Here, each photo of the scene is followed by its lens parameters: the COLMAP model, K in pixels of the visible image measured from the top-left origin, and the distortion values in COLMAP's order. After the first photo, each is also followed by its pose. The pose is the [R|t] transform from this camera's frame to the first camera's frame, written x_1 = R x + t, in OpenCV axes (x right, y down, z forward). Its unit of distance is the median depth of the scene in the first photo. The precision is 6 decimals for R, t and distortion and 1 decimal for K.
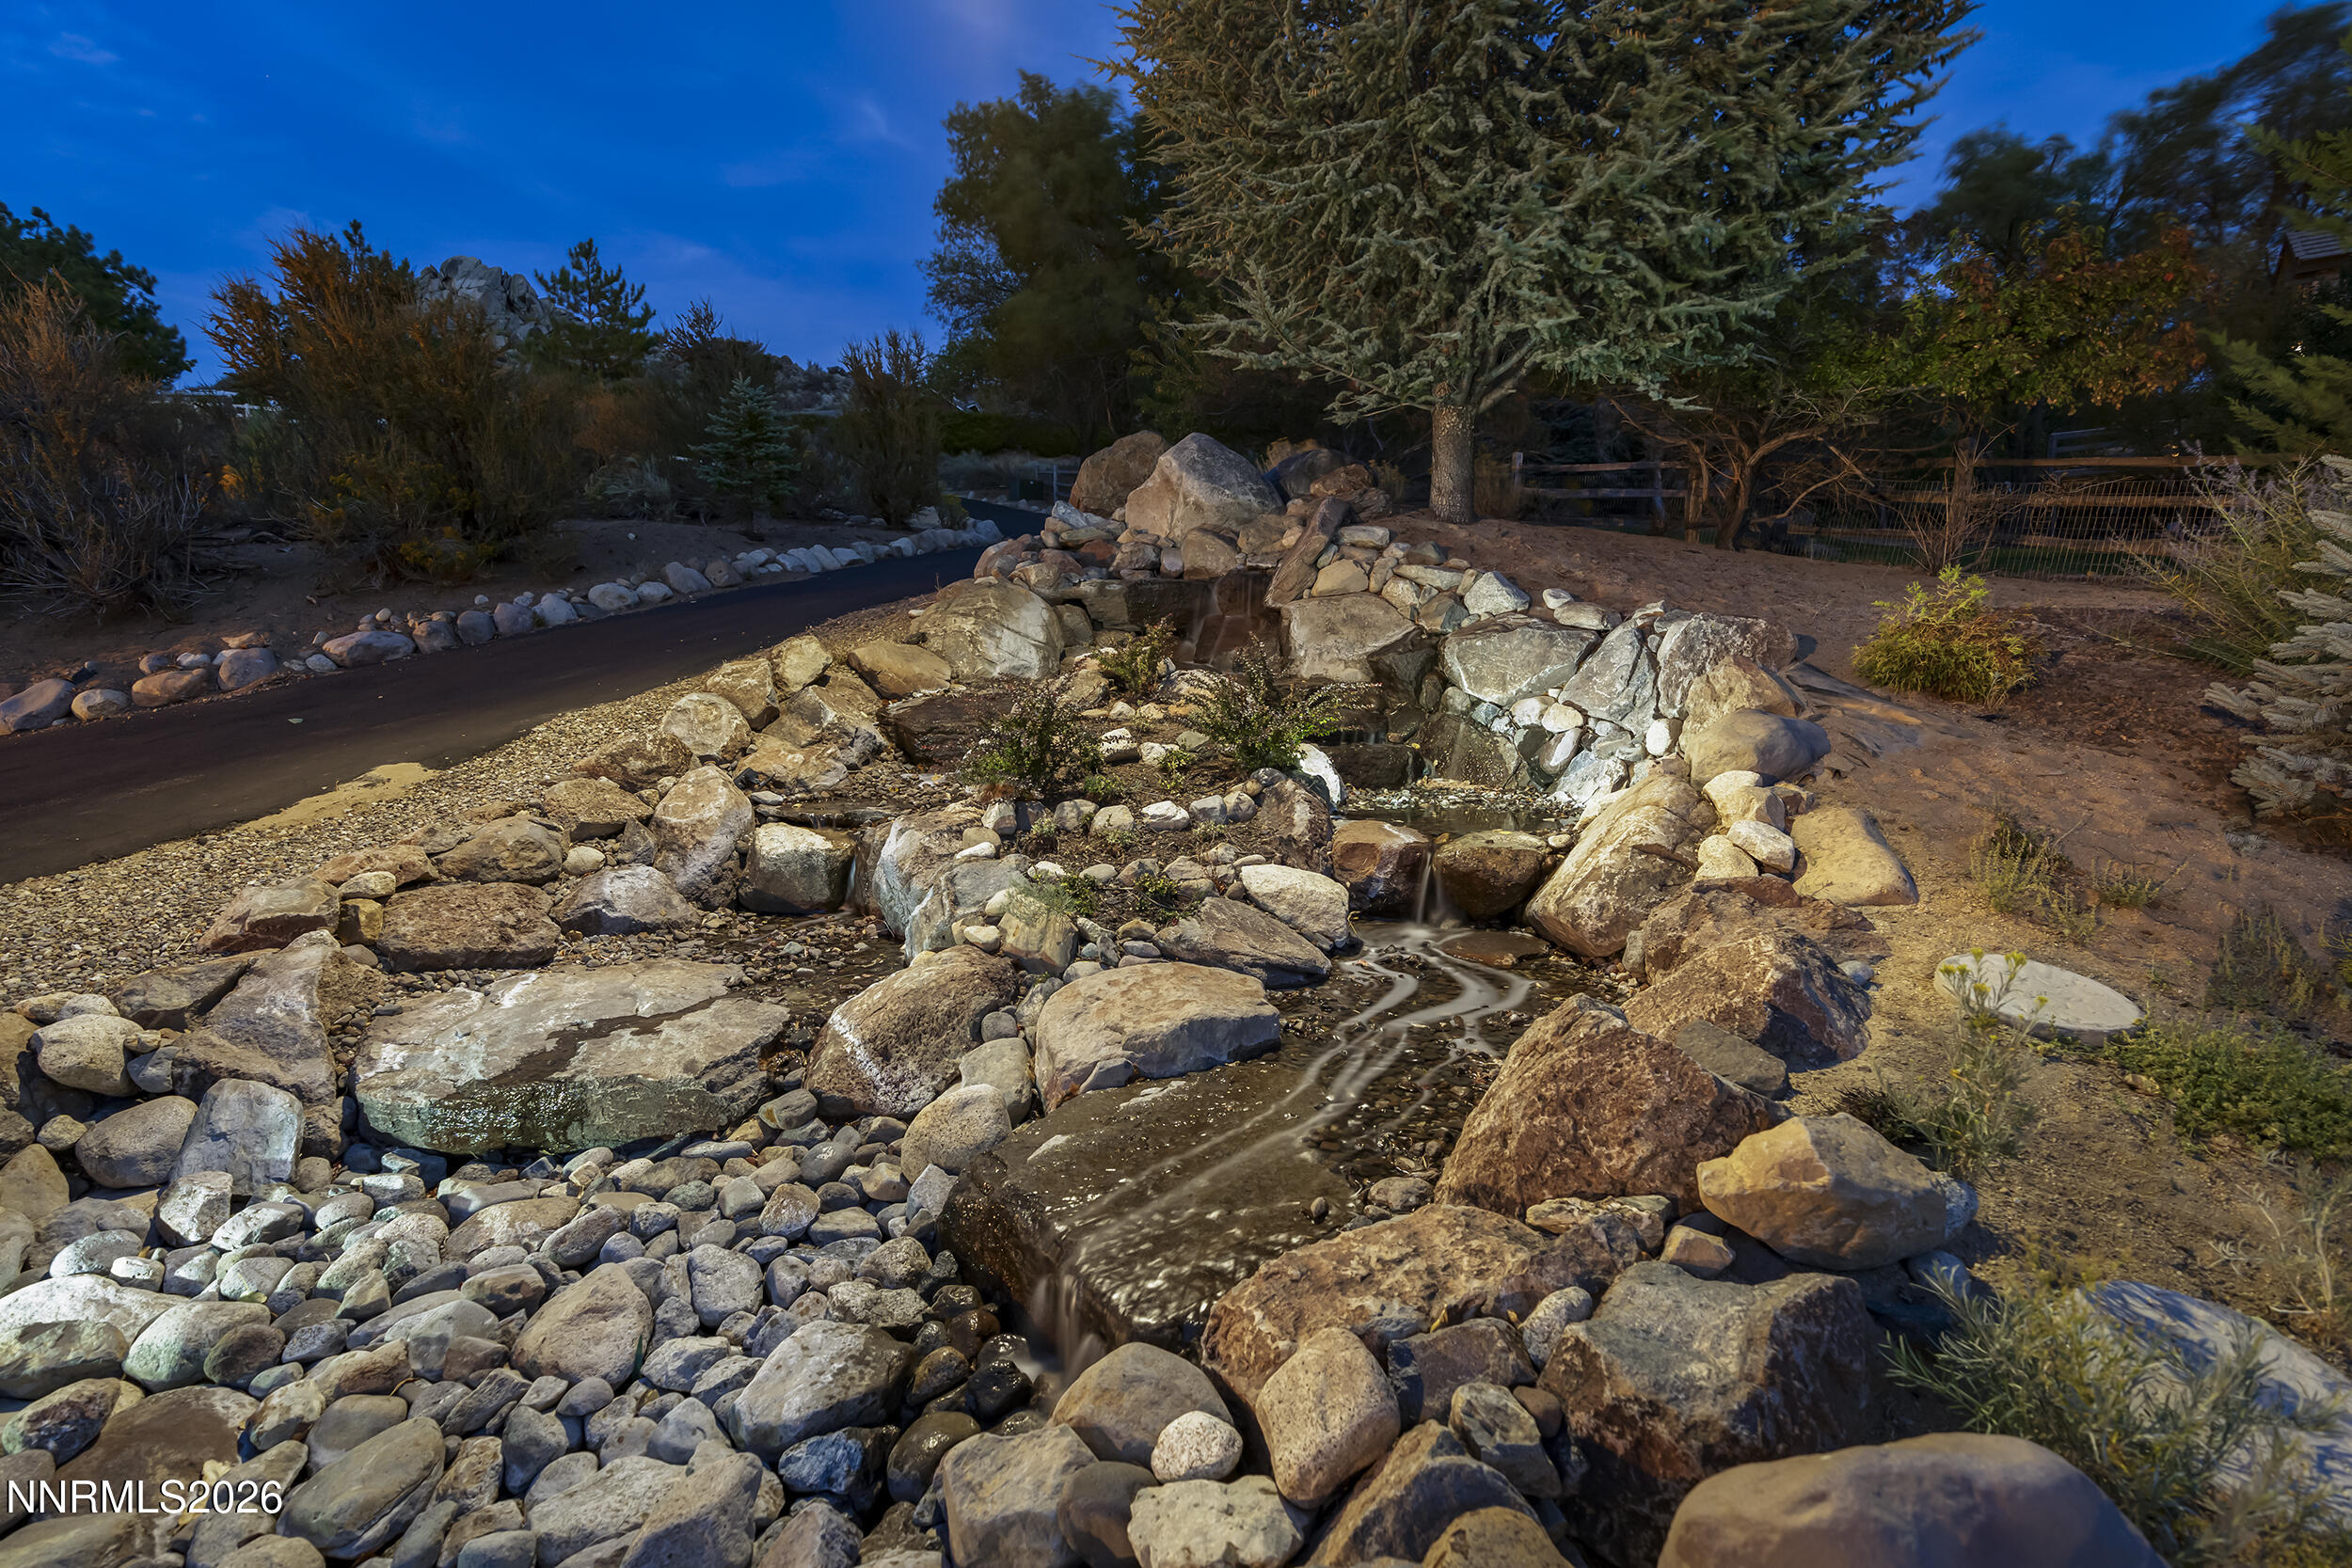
lens RADIAL K [[1059.8, 0, 1176.0], [0, 1059.8, 784.0], [0, 0, 1]] dist [-0.001281, -0.000315]
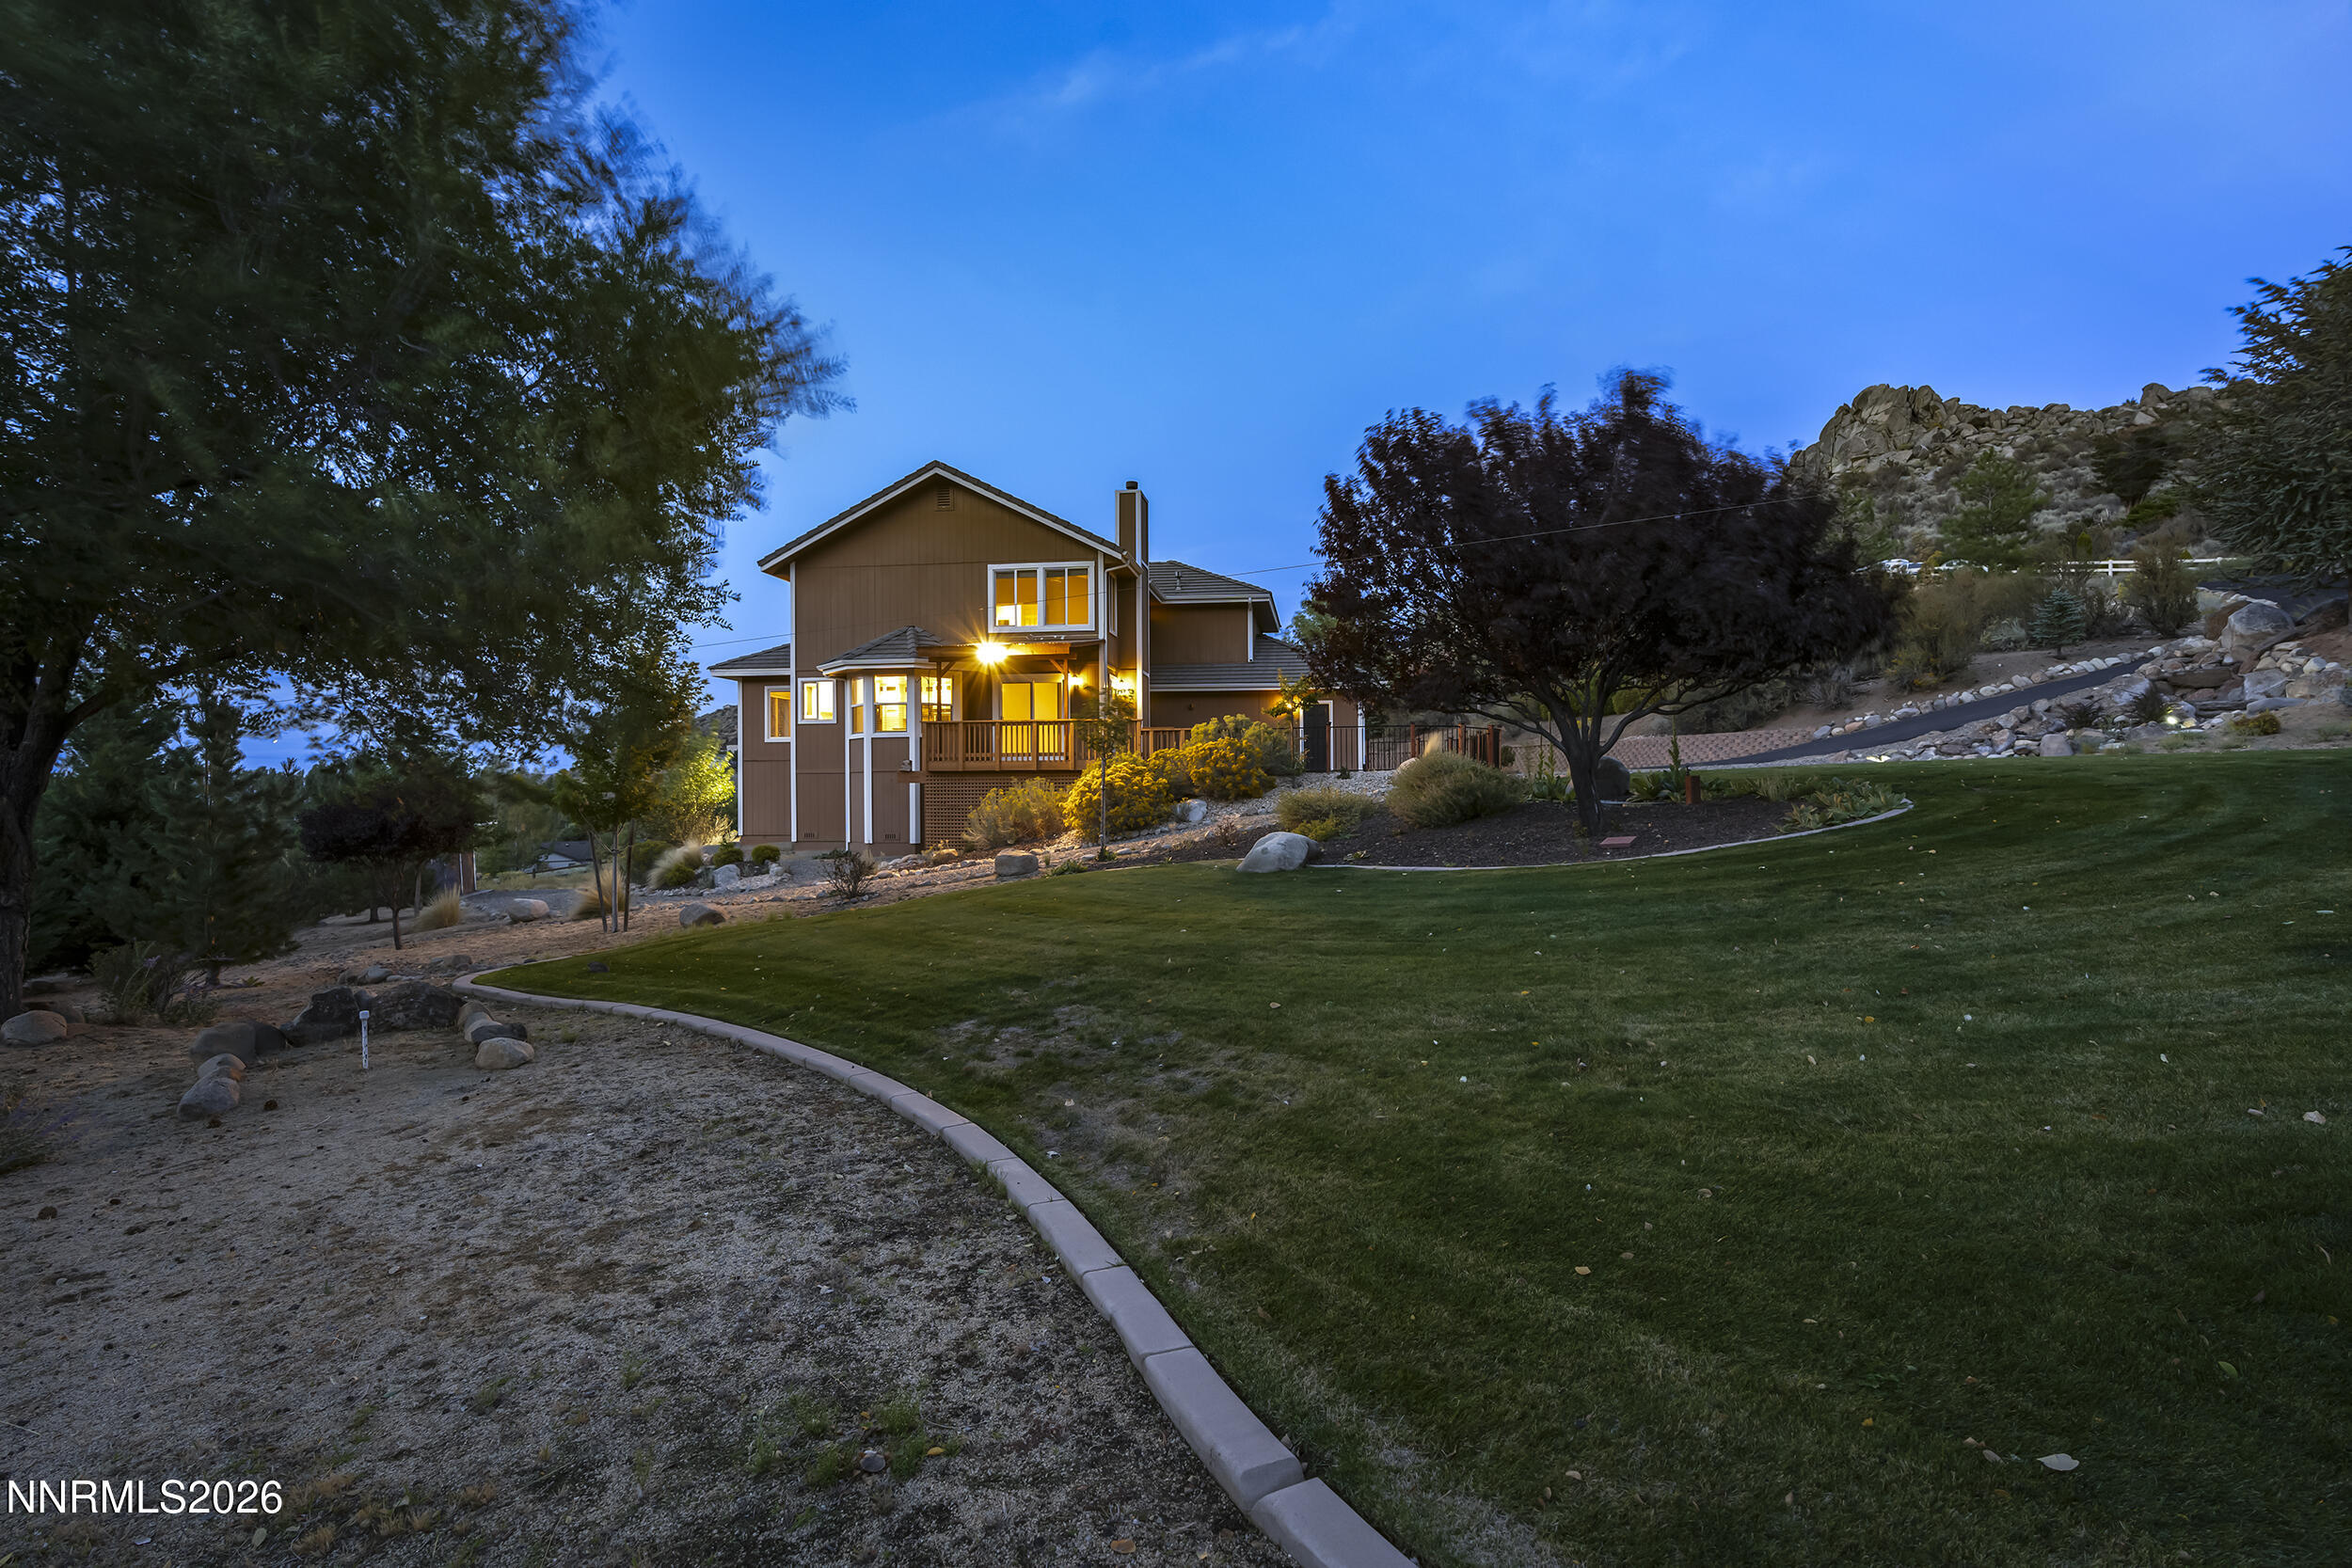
lens RADIAL K [[1140.0, 0, 1176.0], [0, 1140.0, 784.0], [0, 0, 1]] dist [-0.000538, -0.000113]
pose [[0.437126, -0.009175, -0.899353, 1.209523], [-0.073342, 0.996254, -0.045811, 0.355581], [0.896405, 0.085986, 0.434816, -2.167060]]
